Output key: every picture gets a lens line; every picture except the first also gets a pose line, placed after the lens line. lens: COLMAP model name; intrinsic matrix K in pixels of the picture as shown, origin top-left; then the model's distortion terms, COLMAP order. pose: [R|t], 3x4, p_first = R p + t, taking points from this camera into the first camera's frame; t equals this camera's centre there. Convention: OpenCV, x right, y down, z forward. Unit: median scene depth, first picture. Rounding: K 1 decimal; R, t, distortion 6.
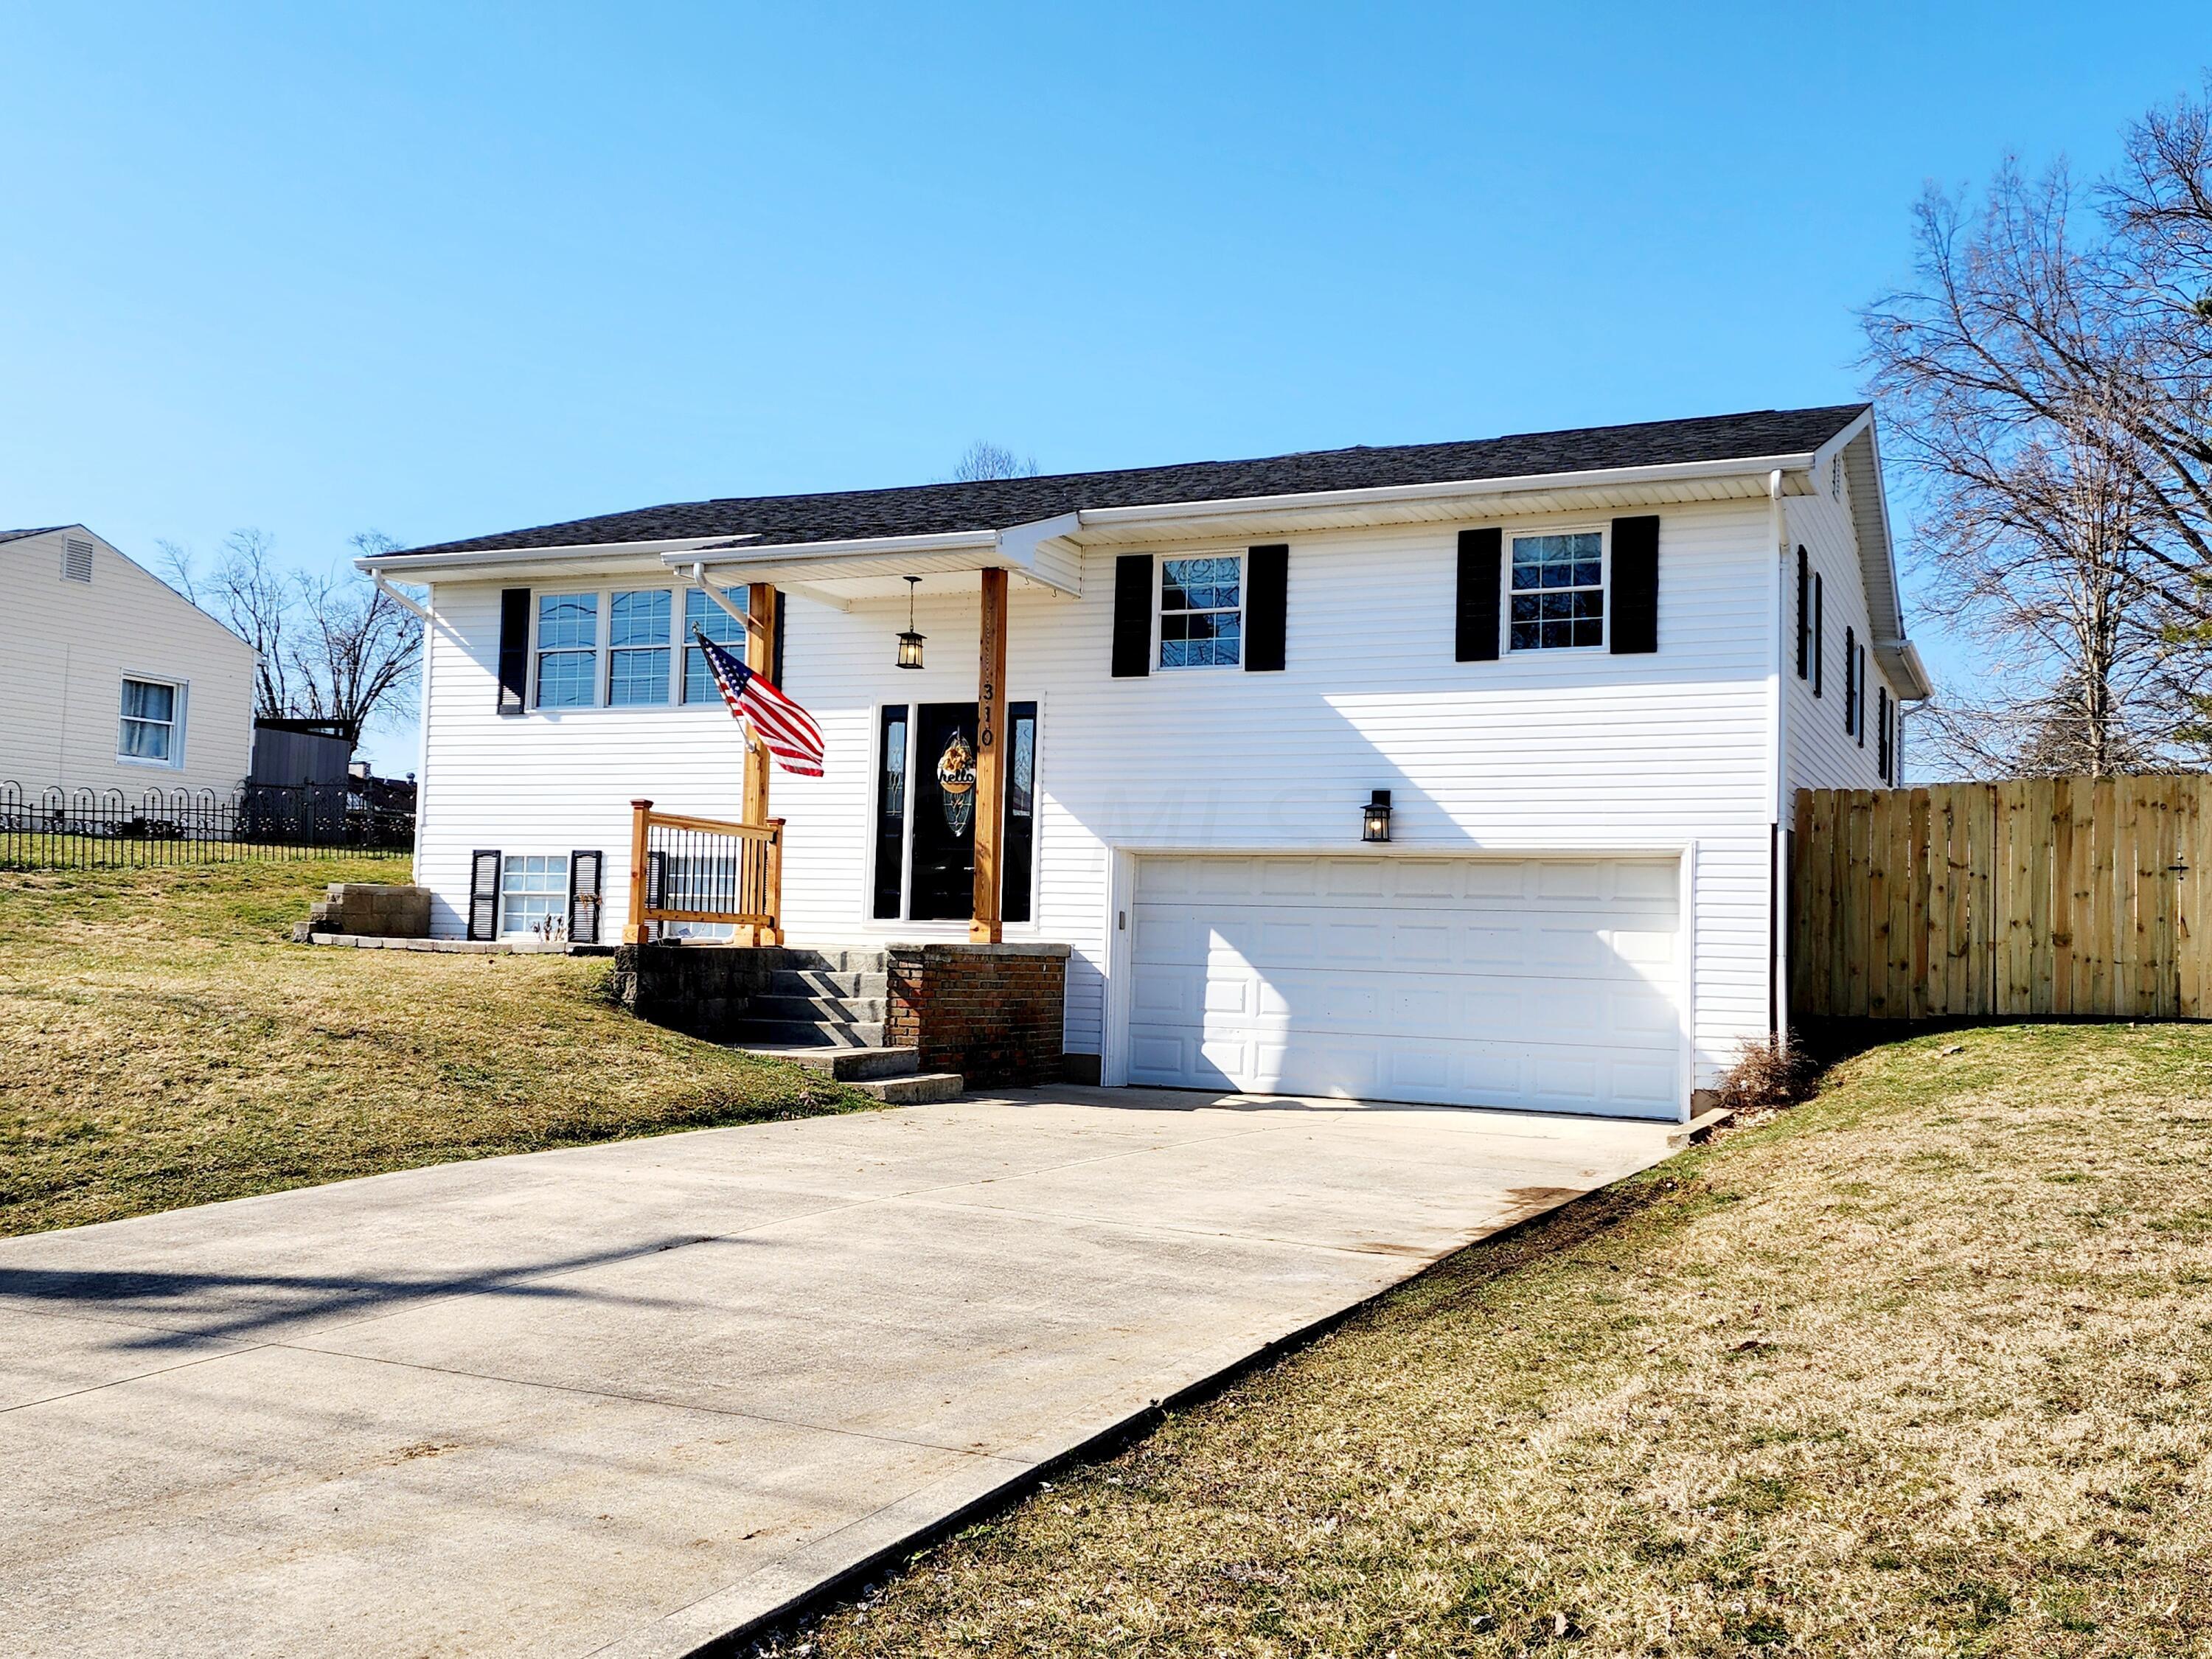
lens RADIAL K [[2023.8, 0, 1116.9], [0, 2023.8, 826.9], [0, 0, 1]] dist [0.044161, 0.000000]
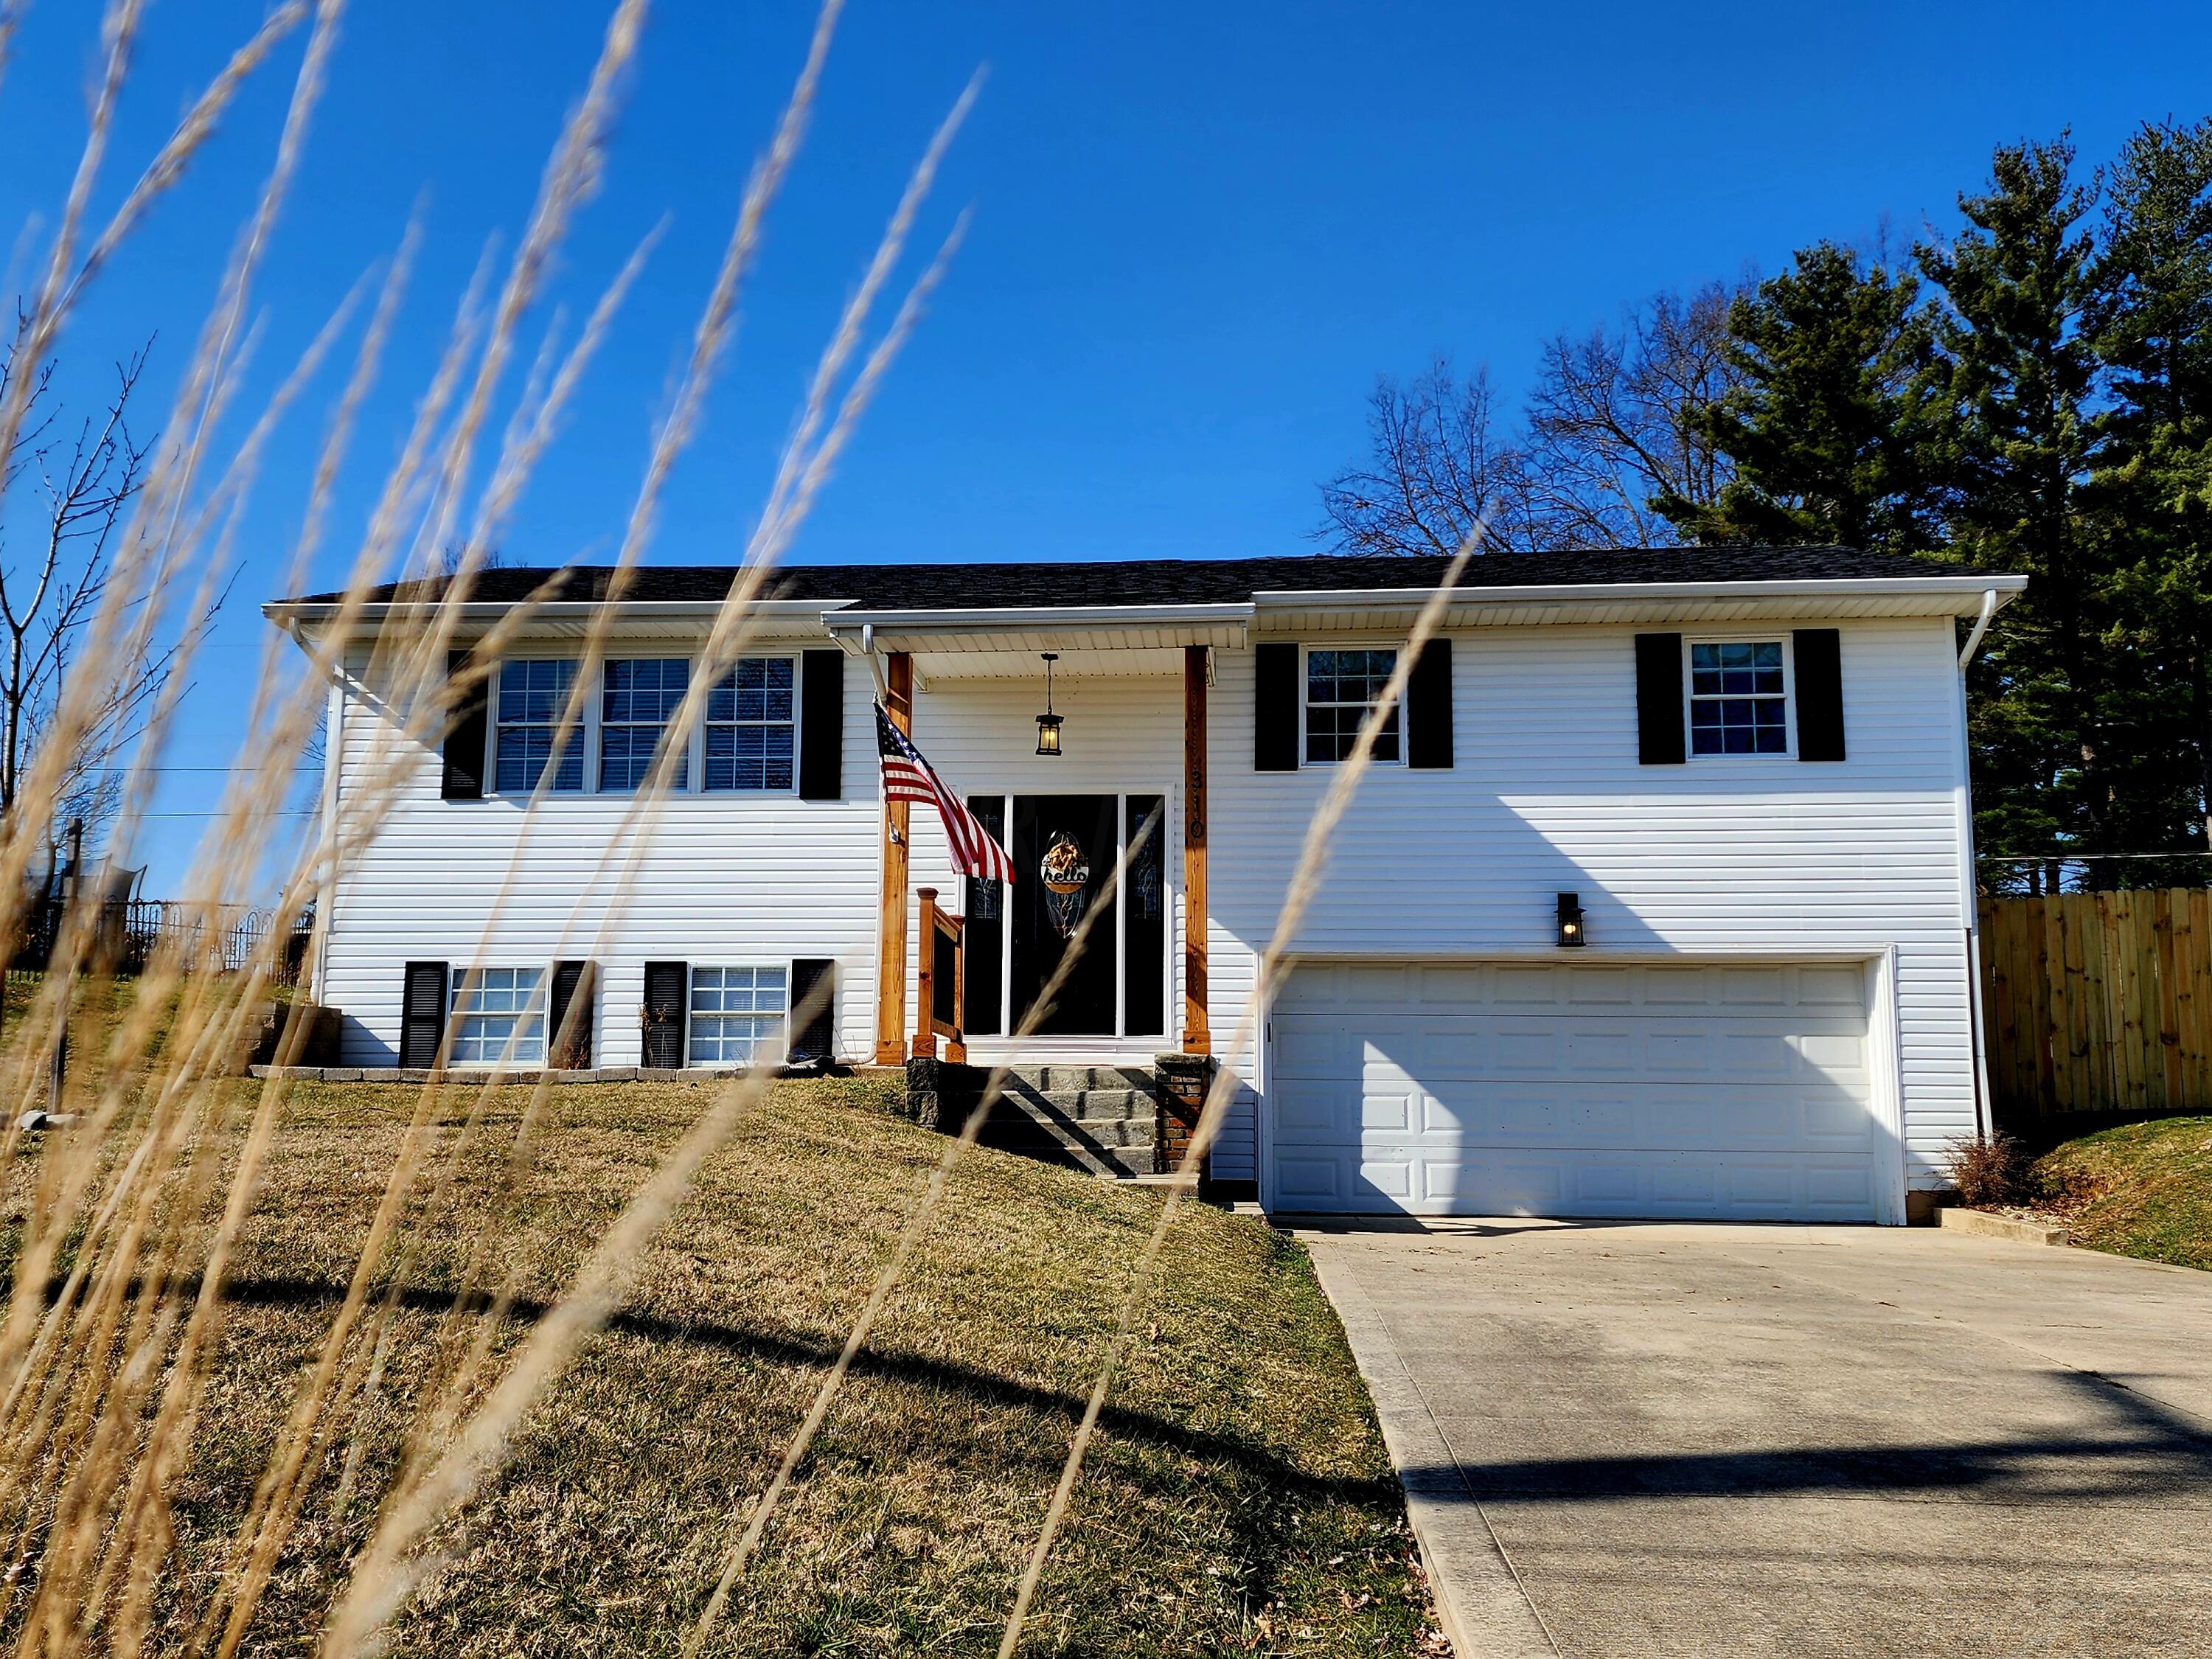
lens RADIAL K [[2023.8, 0, 1105.4], [0, 2023.8, 813.4], [0, 0, 1]] dist [0.044161, 0.000000]
pose [[0.941058, 0.026088, 0.337238, -0.402151], [0.000133, 0.996993, -0.077497, 0.018790], [-0.338246, 0.072974, 0.938224, 0.153866]]
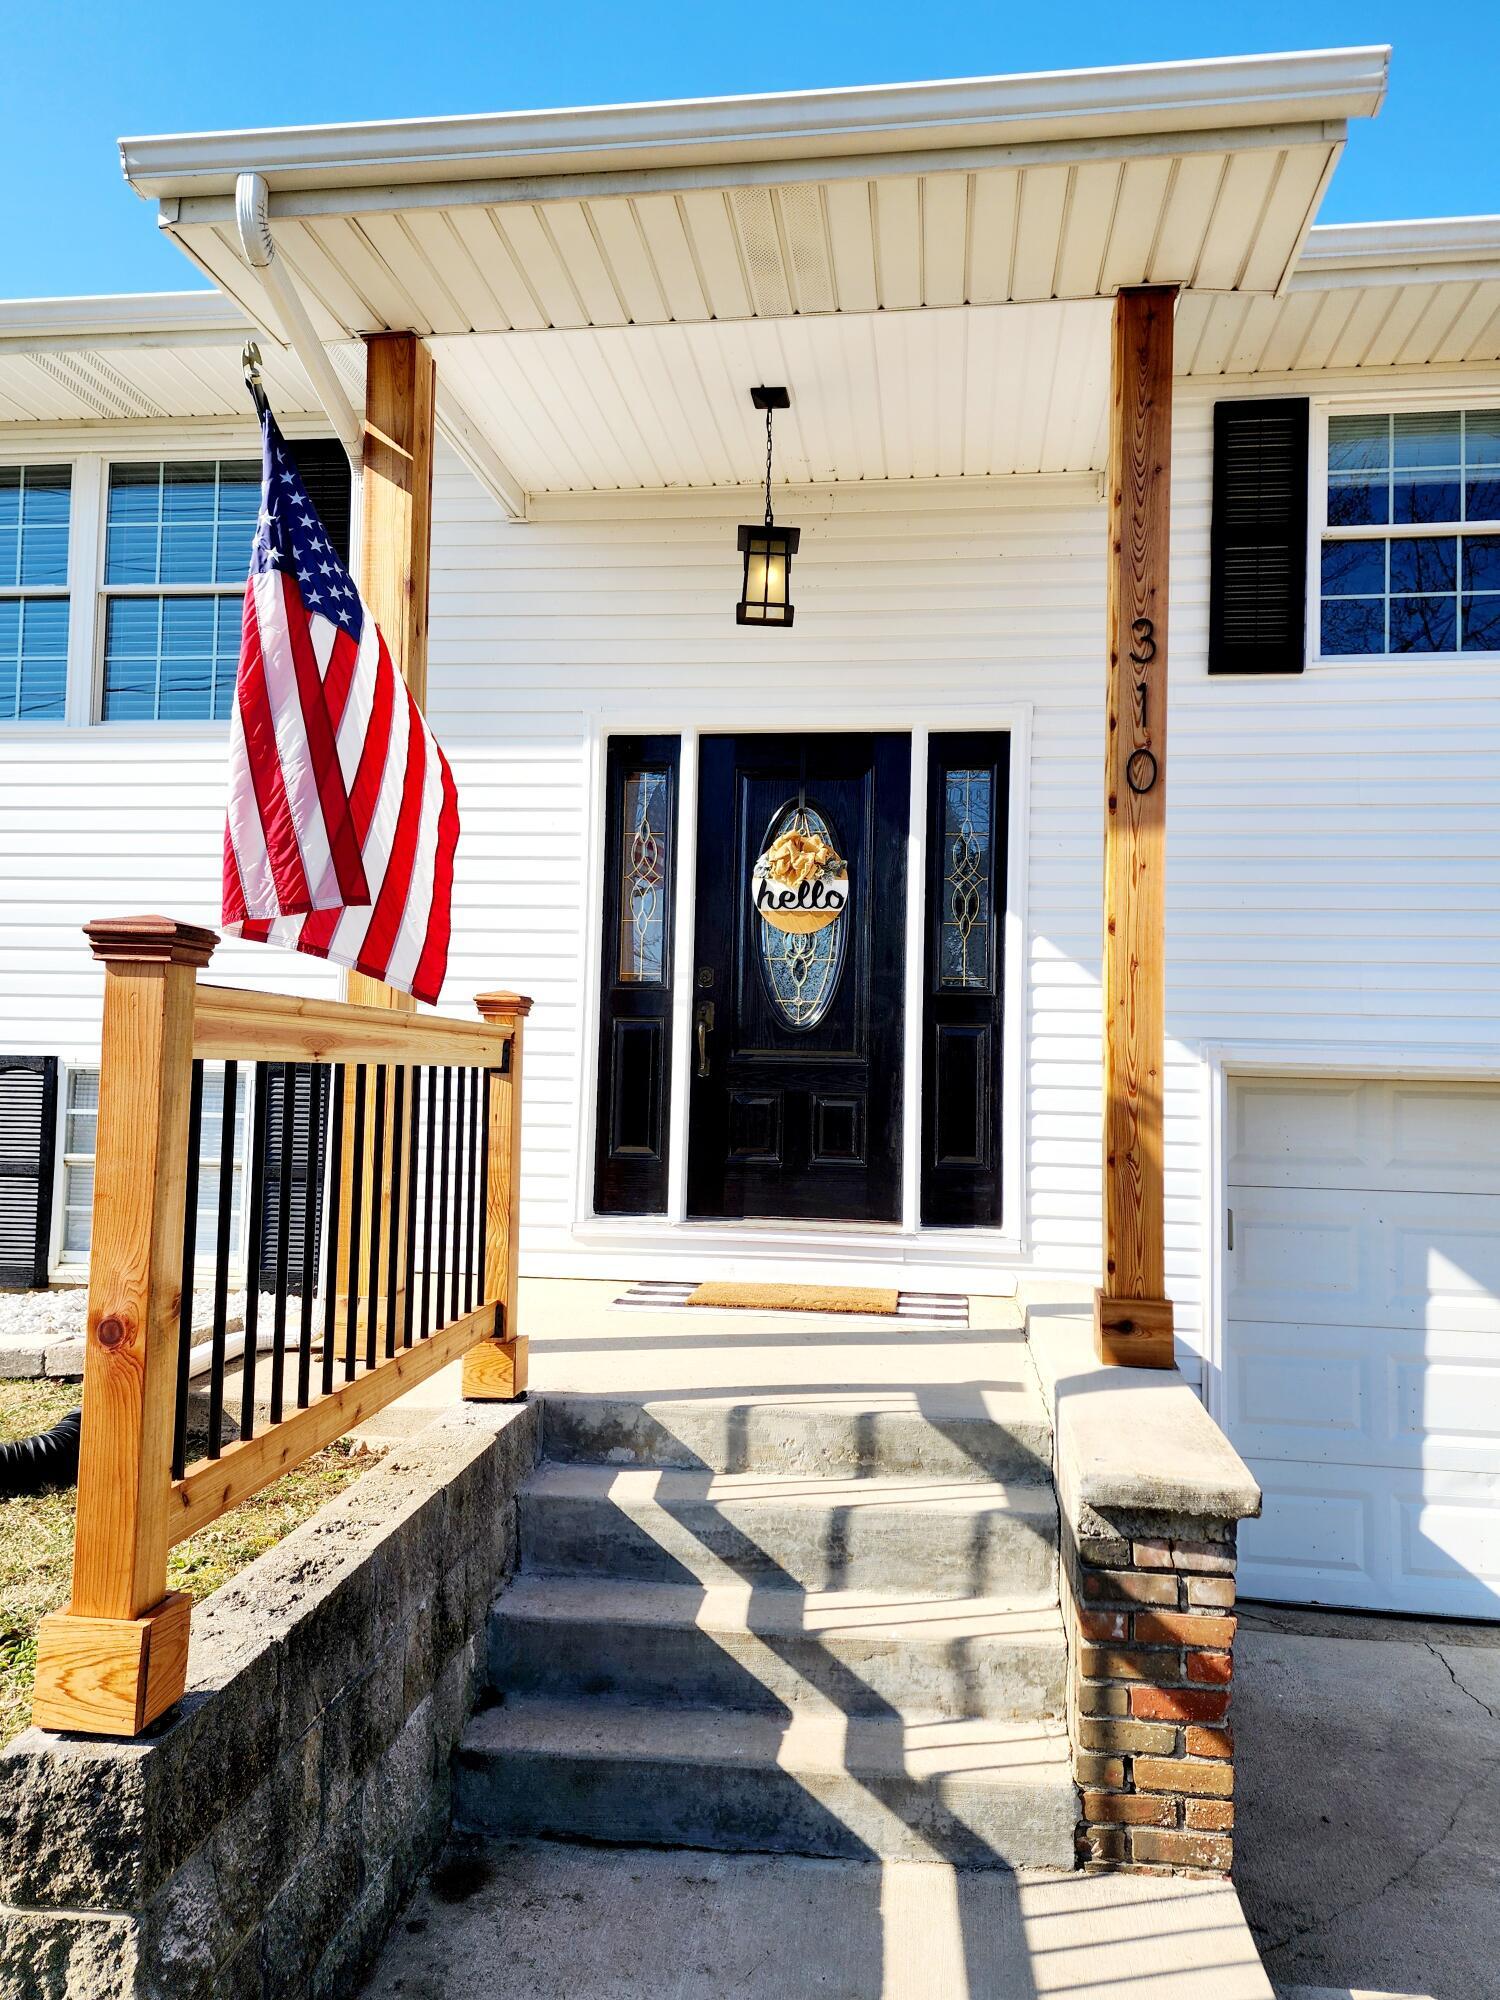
lens RADIAL K [[1431.5, 0, 747.3], [0, 1431.5, 993.8], [0, 0, 1]] dist [0.028754, -0.003574]
pose [[0.960647, 0.007200, 0.277678, -0.194095], [-0.011161, 0.999857, 0.012685, -0.008061], [-0.277547, -0.015285, 0.960590, 0.763855]]
